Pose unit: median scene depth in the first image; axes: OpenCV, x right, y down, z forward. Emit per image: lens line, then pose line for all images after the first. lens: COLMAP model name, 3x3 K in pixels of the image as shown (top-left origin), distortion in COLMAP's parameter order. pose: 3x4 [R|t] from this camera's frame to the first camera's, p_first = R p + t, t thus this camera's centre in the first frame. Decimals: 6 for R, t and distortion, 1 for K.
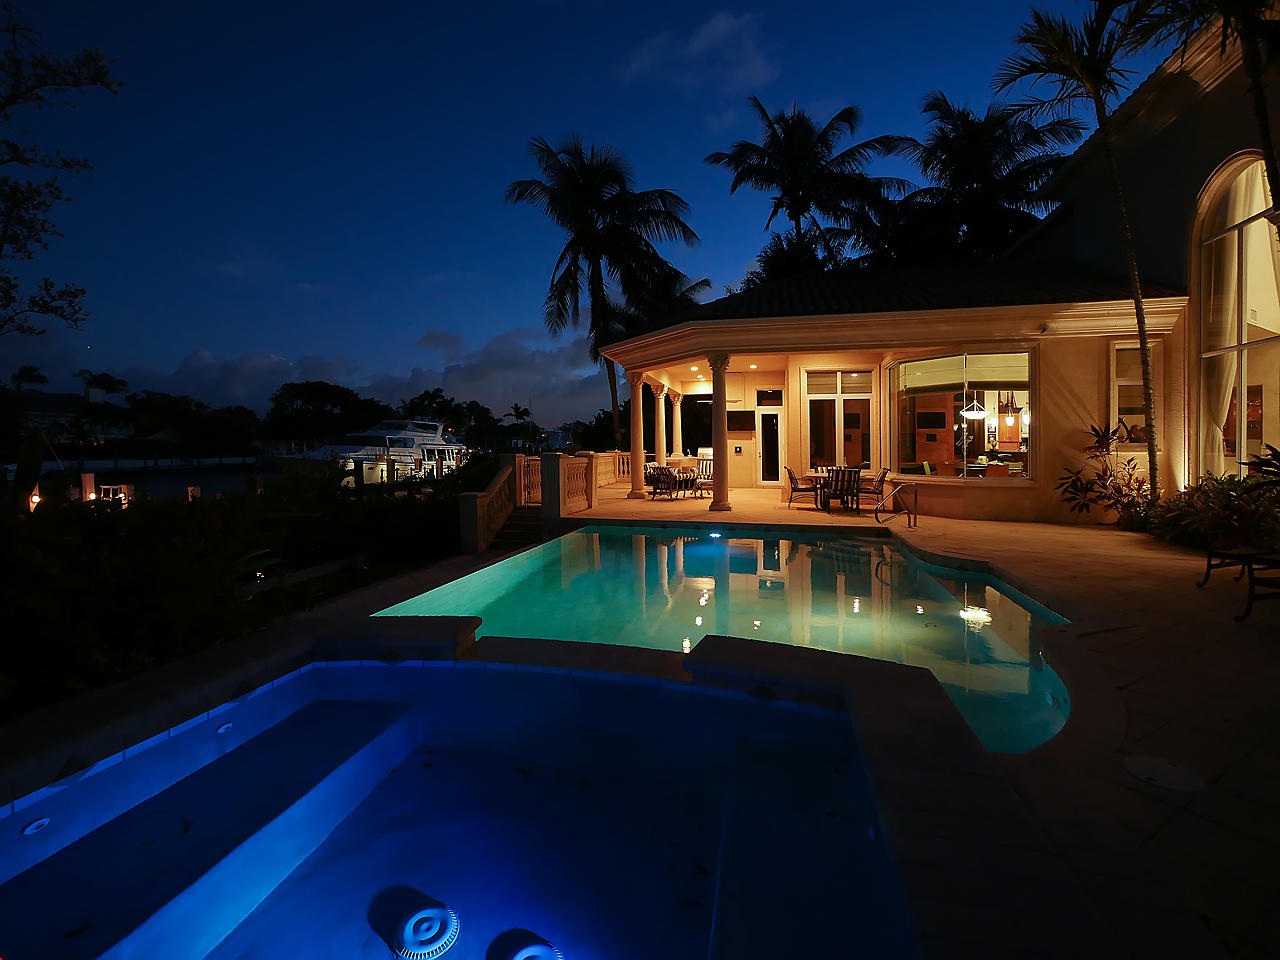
lens RADIAL K [[597.1, 0, 647.2], [0, 597.1, 473.1], [0, 0, 1]] dist [0.002960, -0.001524]
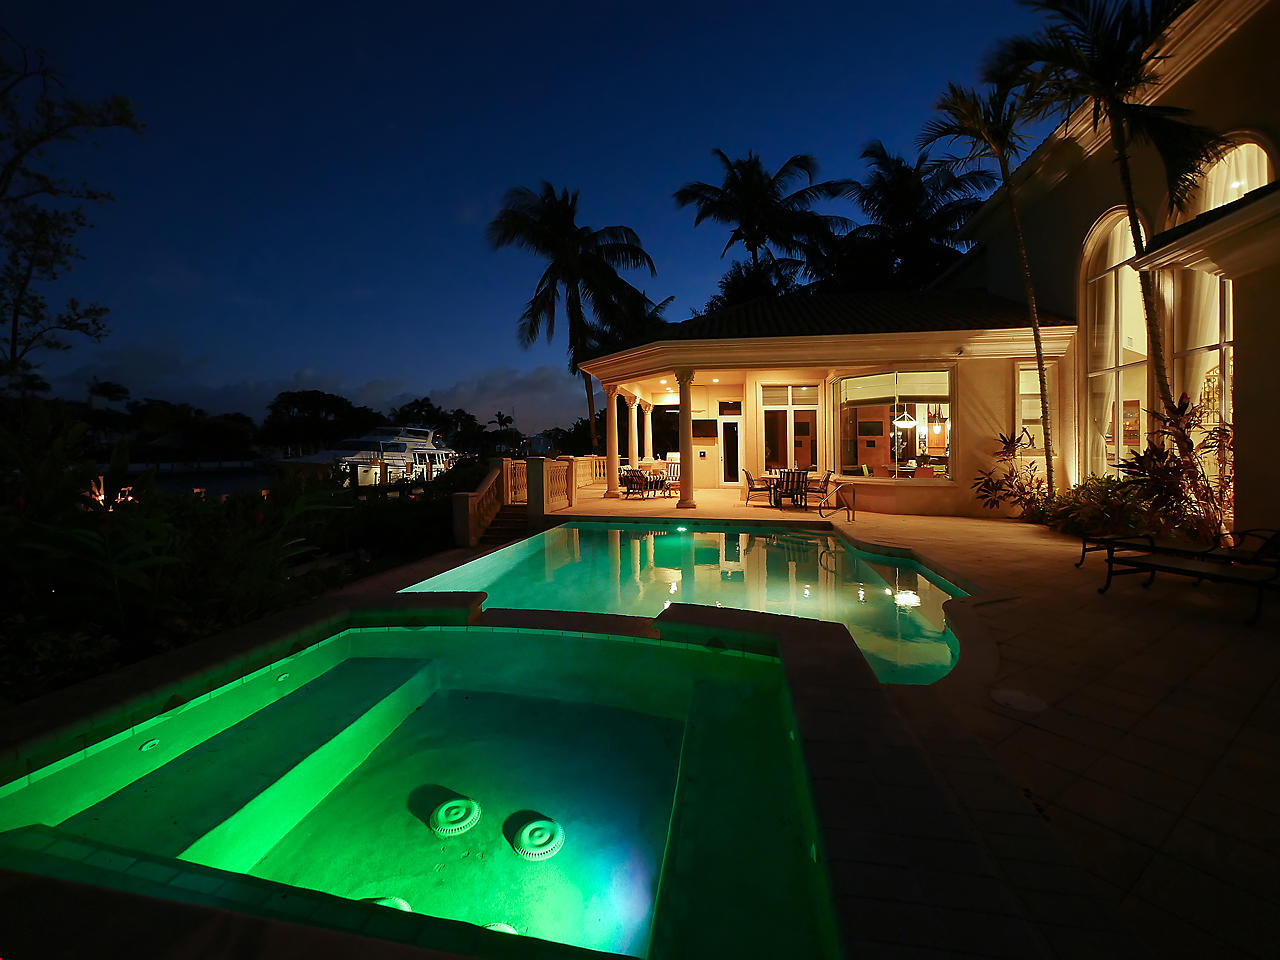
lens RADIAL K [[545.9, 0, 644.4], [0, 545.9, 471.0], [0, 0, 1]] dist [-0.006661, 0.001807]
pose [[0.999055, -0.000773, 0.043450, -0.001353], [0.001144, 0.999963, -0.008520, 0.000971], [-0.043441, 0.008561, 0.999019, -0.022260]]
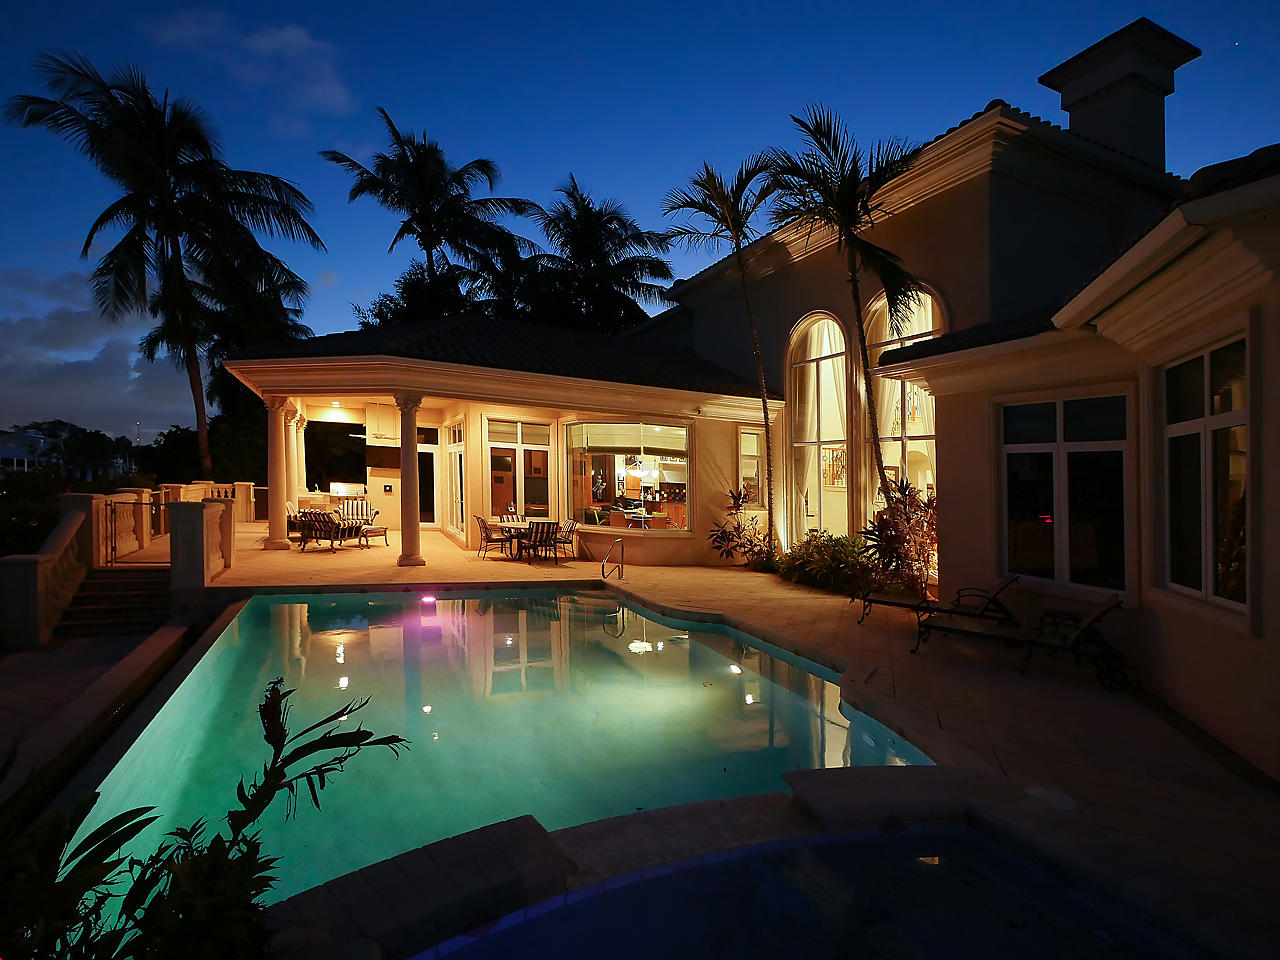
lens RADIAL K [[597.1, 0, 607.1], [0, 597.1, 479.5], [0, 0, 1]] dist [0.002960, -0.001524]
pose [[0.803255, 0.029841, 0.594887, -0.135063], [-0.014485, 0.999428, -0.030575, -0.032432], [-0.595459, 0.015943, 0.803228, 0.062180]]
